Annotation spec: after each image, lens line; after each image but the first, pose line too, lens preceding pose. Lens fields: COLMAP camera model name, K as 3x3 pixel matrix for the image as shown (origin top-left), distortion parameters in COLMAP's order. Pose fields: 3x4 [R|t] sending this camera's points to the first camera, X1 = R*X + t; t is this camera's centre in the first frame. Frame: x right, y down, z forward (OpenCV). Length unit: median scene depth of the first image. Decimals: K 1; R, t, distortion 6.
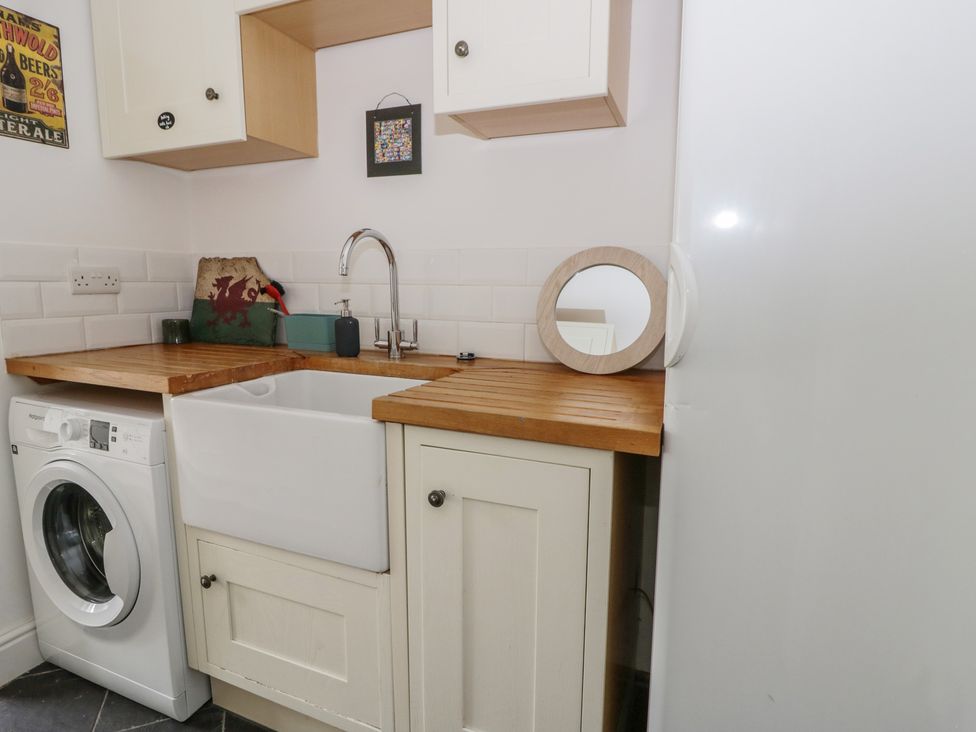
lens RADIAL K [[511.4, 0, 503.0], [0, 511.4, 351.4], [0, 0, 1]] dist [0.000773, -0.014550]
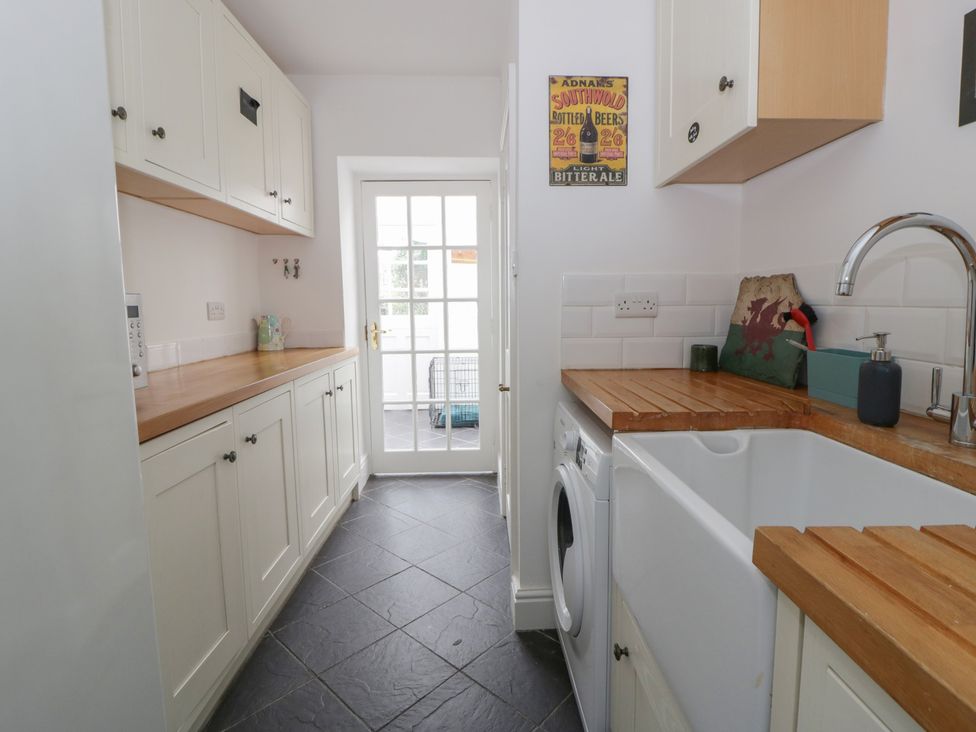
lens RADIAL K [[511.4, 0, 503.0], [0, 511.4, 351.4], [0, 0, 1]] dist [0.000773, -0.014550]
pose [[0.404853, 0.074936, -0.911306, 0.072955], [-0.108109, 0.993569, 0.033673, -0.050691], [0.907968, 0.084887, 0.410351, 0.330566]]
